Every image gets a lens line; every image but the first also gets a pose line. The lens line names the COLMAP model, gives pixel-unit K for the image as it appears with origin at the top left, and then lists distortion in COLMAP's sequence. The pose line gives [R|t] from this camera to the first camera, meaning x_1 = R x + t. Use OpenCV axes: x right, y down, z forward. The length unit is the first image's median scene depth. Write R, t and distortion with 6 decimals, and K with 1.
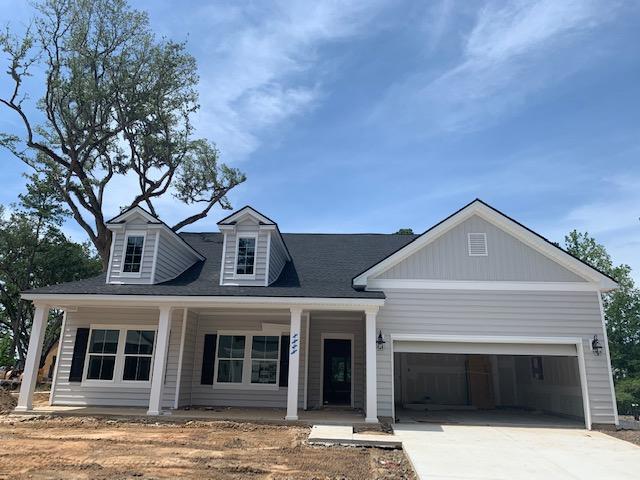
lens RADIAL K [[492.9, 0, 316.7], [0, 492.9, 240.0], [0, 0, 1]] dist [0.004738, -0.000405]
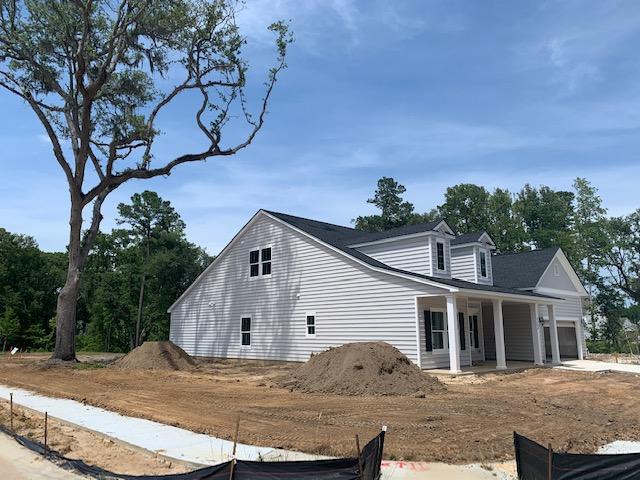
lens RADIAL K [[492.9, 0, 316.7], [0, 492.9, 240.0], [0, 0, 1]] dist [0.004738, -0.000405]
pose [[0.672863, 0.107953, 0.731848, -1.648523], [-0.192469, 0.980772, 0.032285, 0.009507], [-0.714290, -0.162581, 0.680703, 0.355167]]
